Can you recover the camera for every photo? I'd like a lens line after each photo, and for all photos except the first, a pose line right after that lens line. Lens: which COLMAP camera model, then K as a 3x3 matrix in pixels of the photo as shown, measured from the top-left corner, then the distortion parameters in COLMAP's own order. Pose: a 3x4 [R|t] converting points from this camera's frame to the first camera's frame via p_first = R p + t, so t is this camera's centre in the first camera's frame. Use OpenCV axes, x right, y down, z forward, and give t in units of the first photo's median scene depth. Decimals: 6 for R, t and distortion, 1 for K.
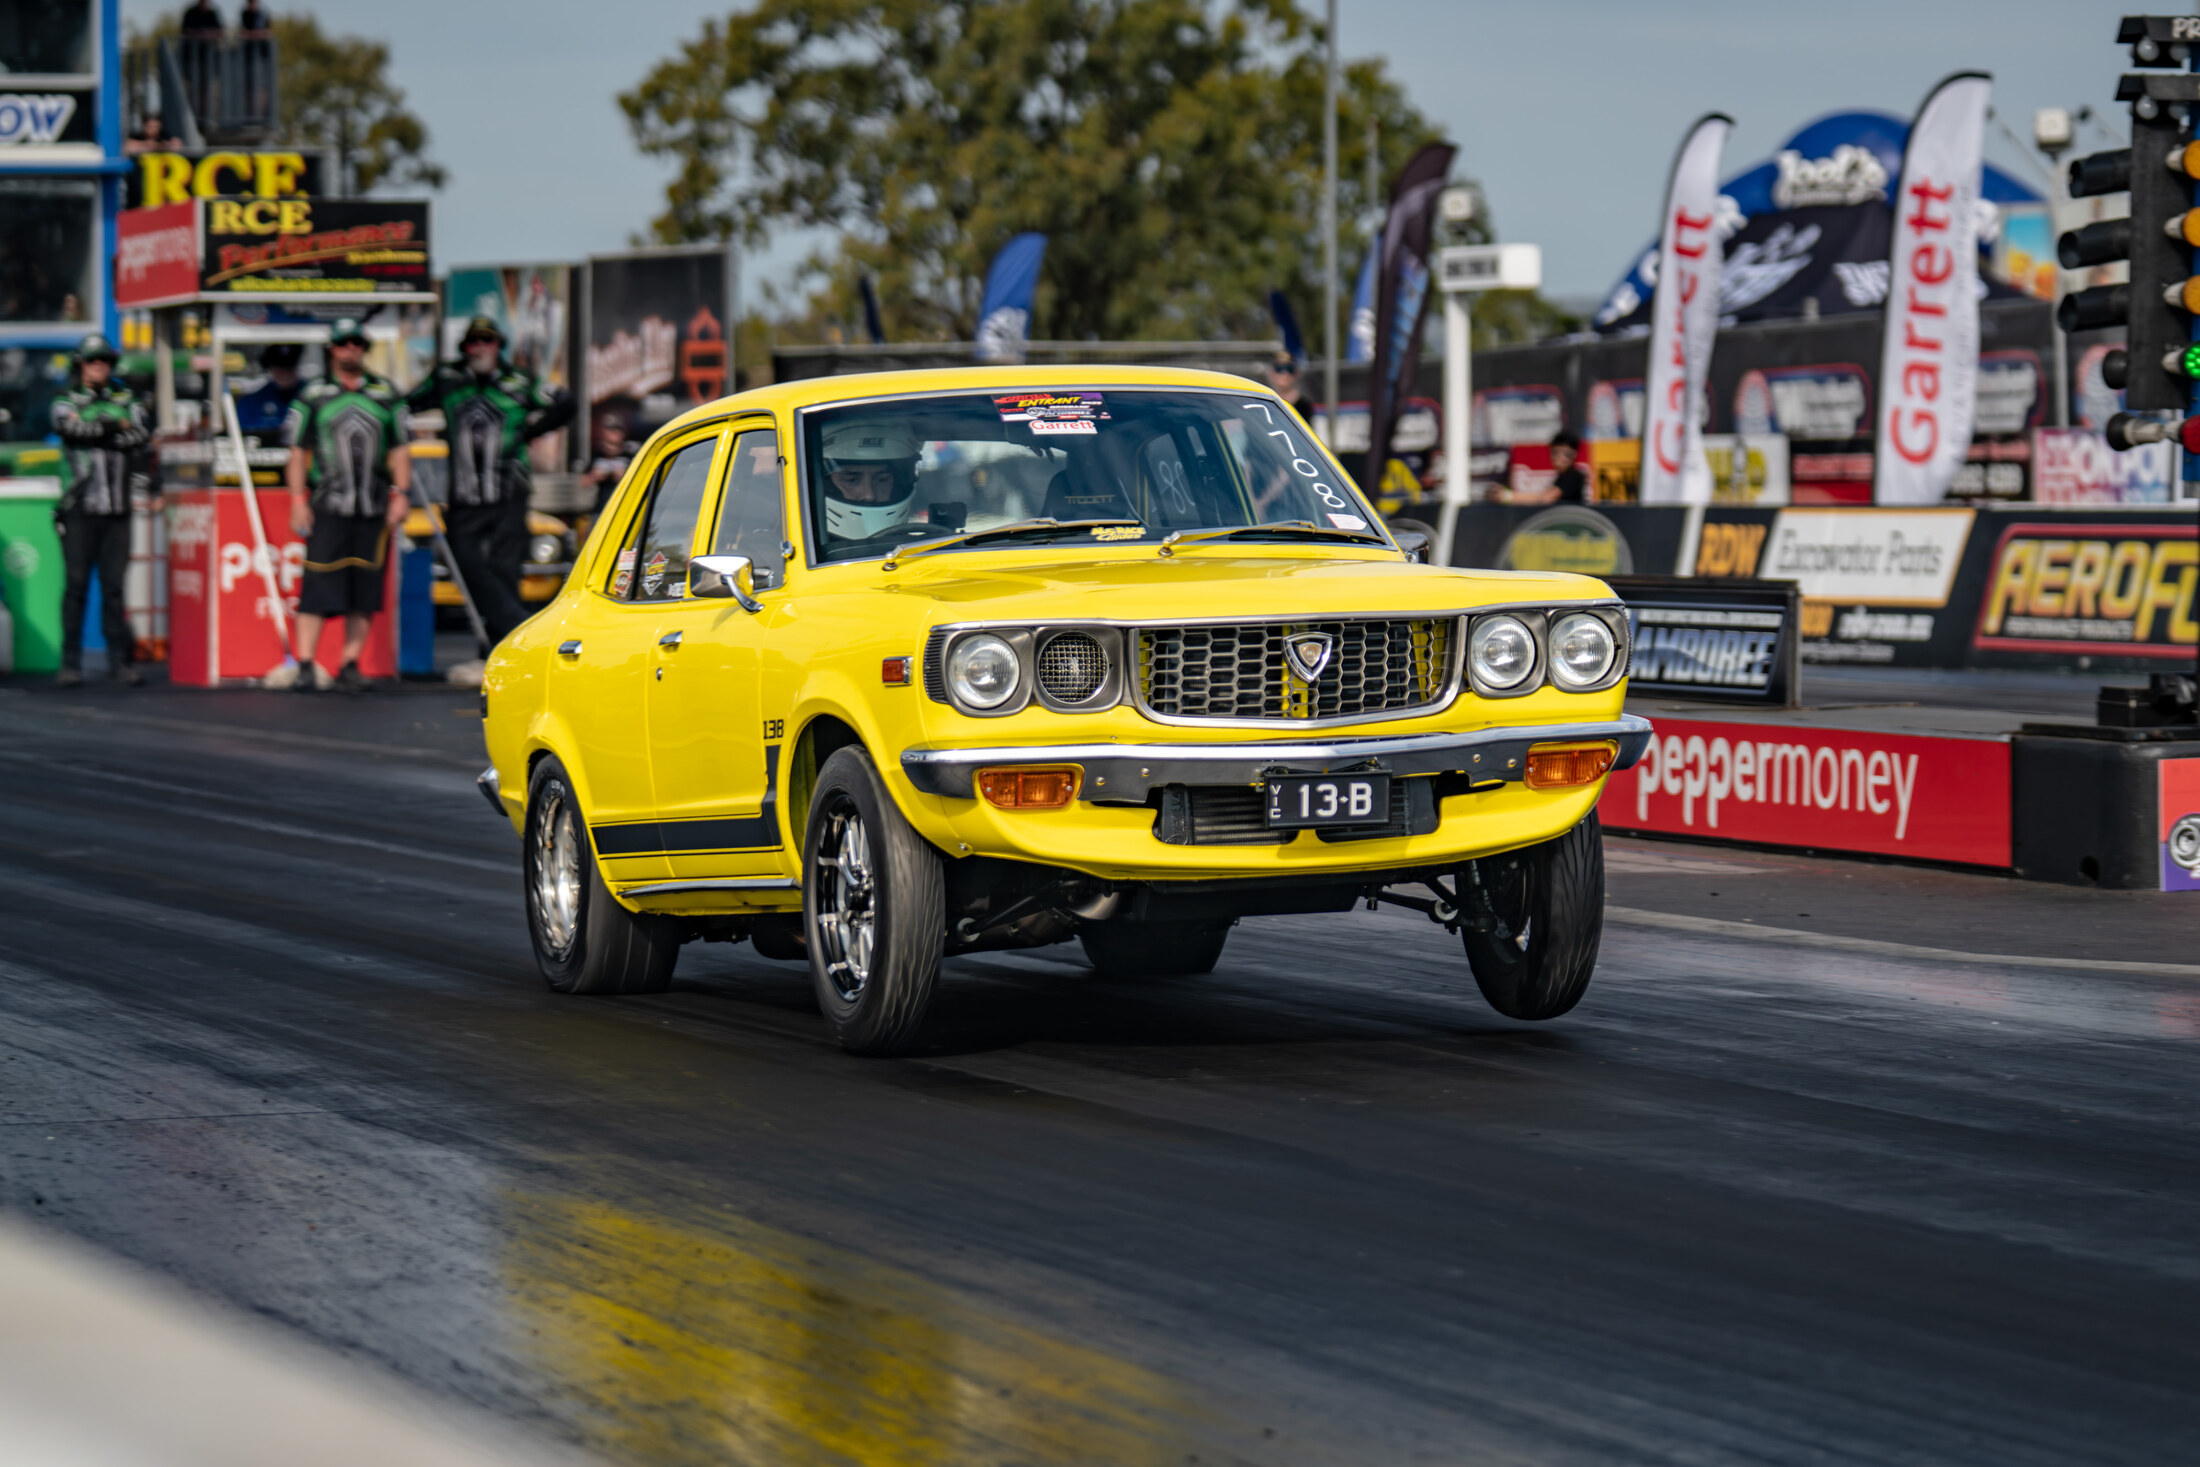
lens RADIAL K [[8456.9, 0, 1100.0], [0, 8456.9, 733.5], [0, 0, 1]] dist [0.173402, -4.606559]
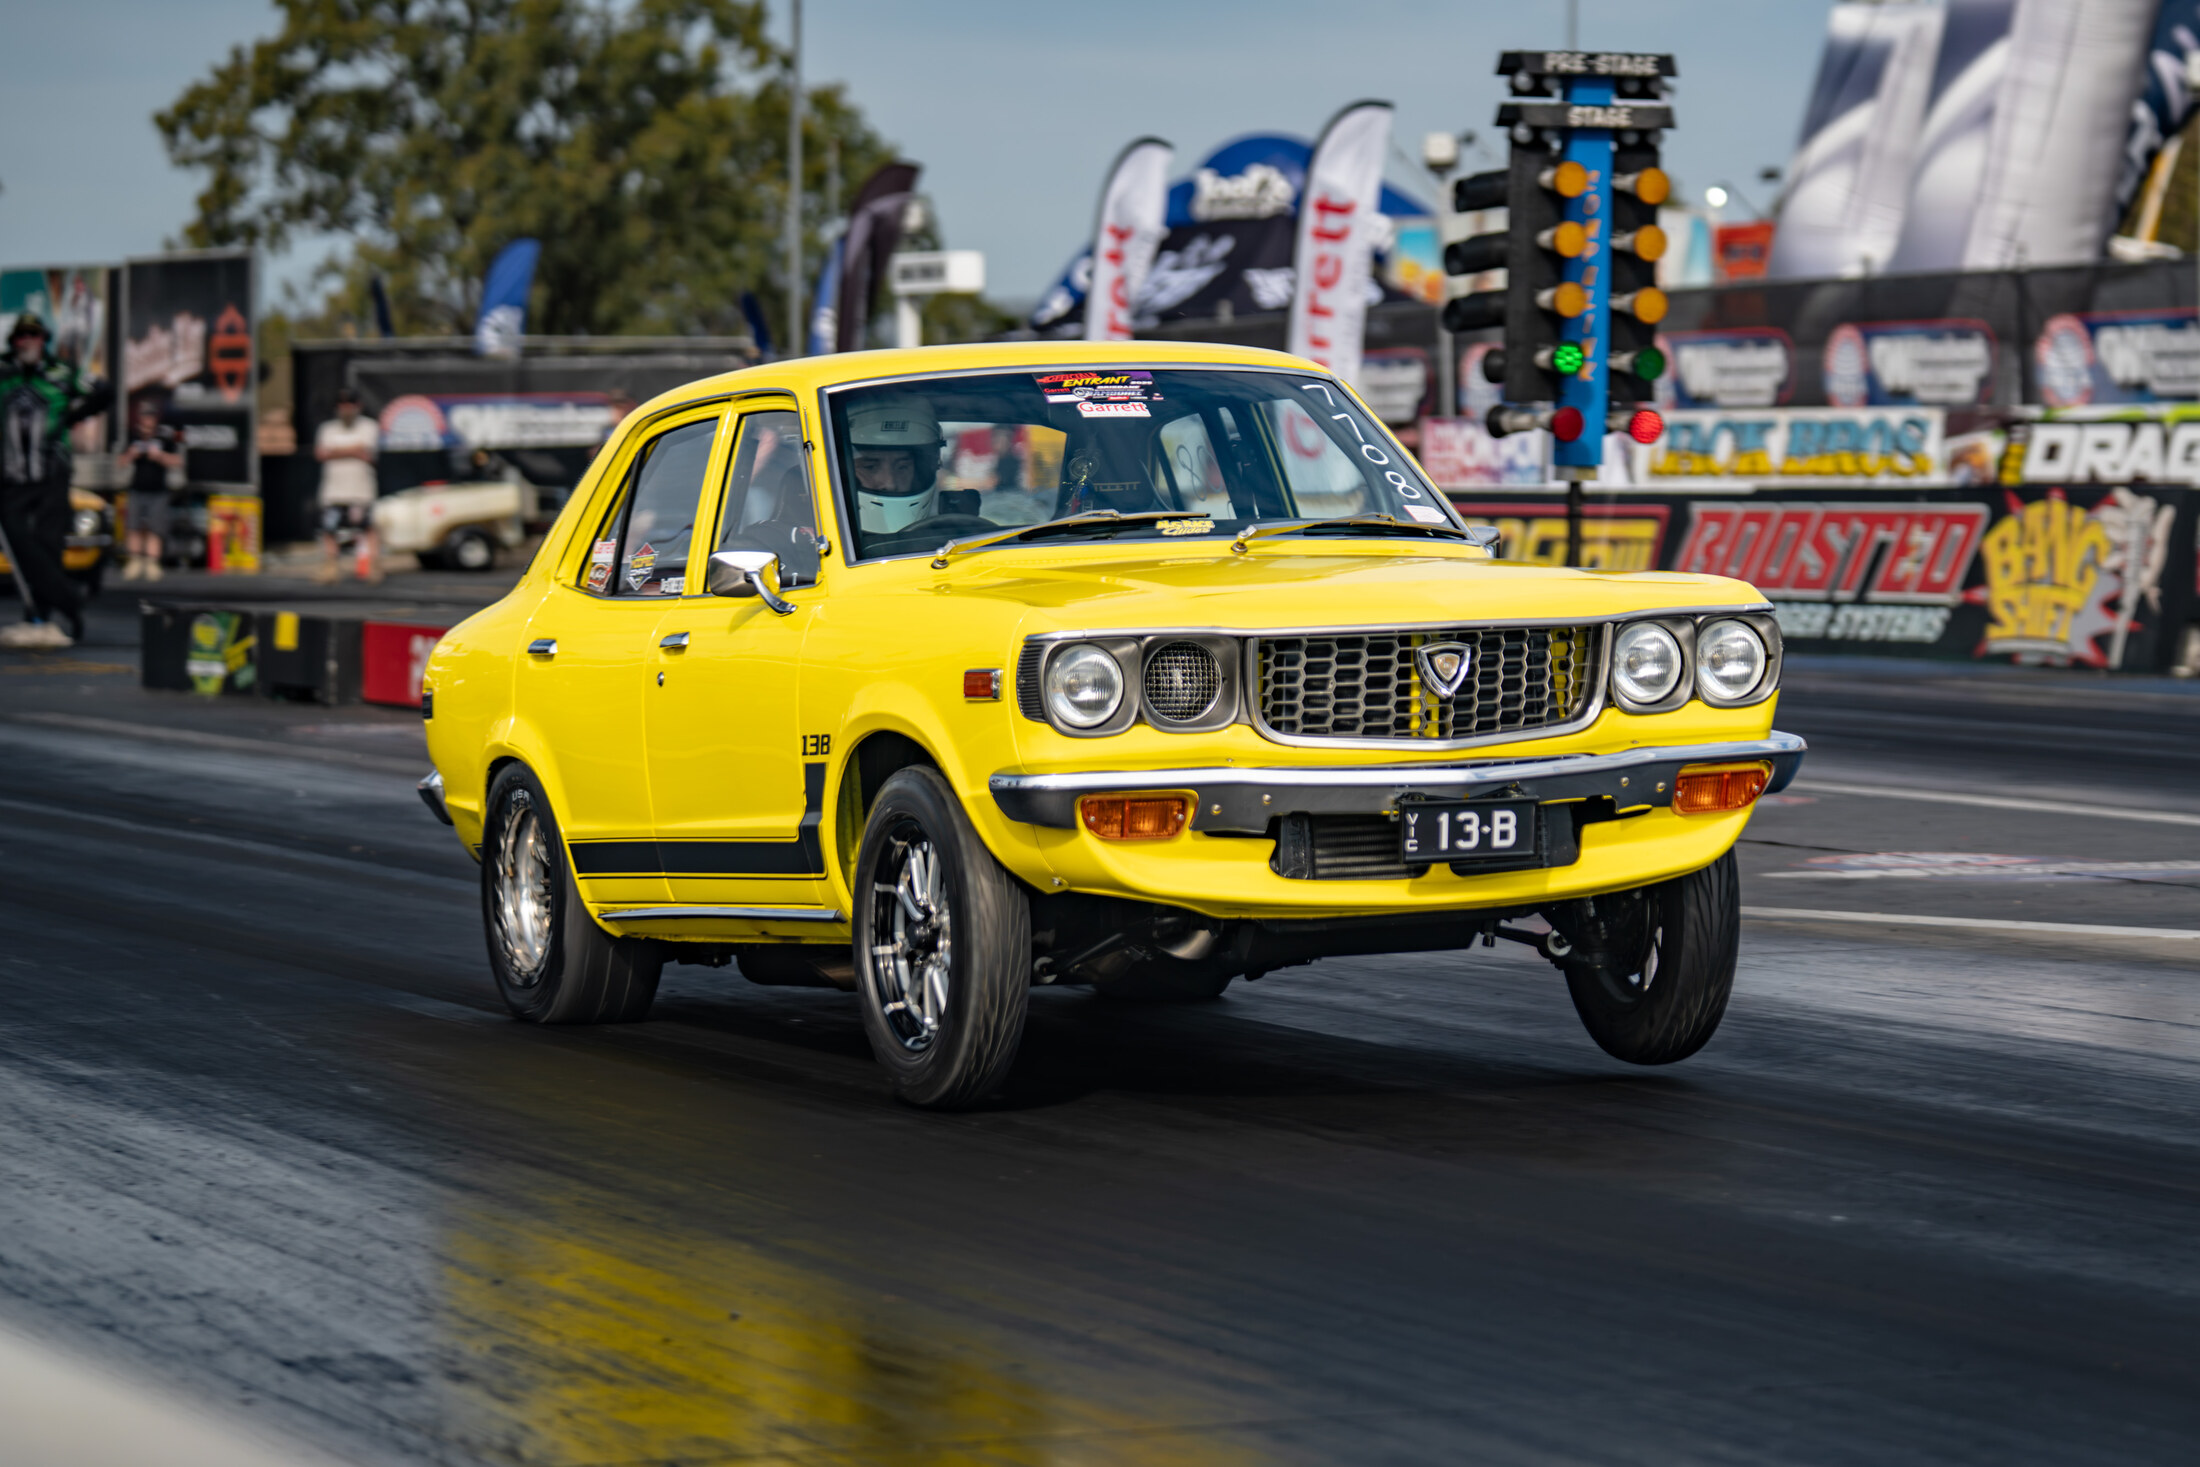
lens RADIAL K [[7597.3, 0, 1100.3], [0, 7597.3, 617.7], [0, 0, 1]] dist [-0.127030, 3.592503]
pose [[0.997713, 0.001178, 0.067587, -0.064993], [-0.000537, 0.999955, -0.009508, -0.006771], [-0.067595, 0.009450, 0.997668, 0.203656]]
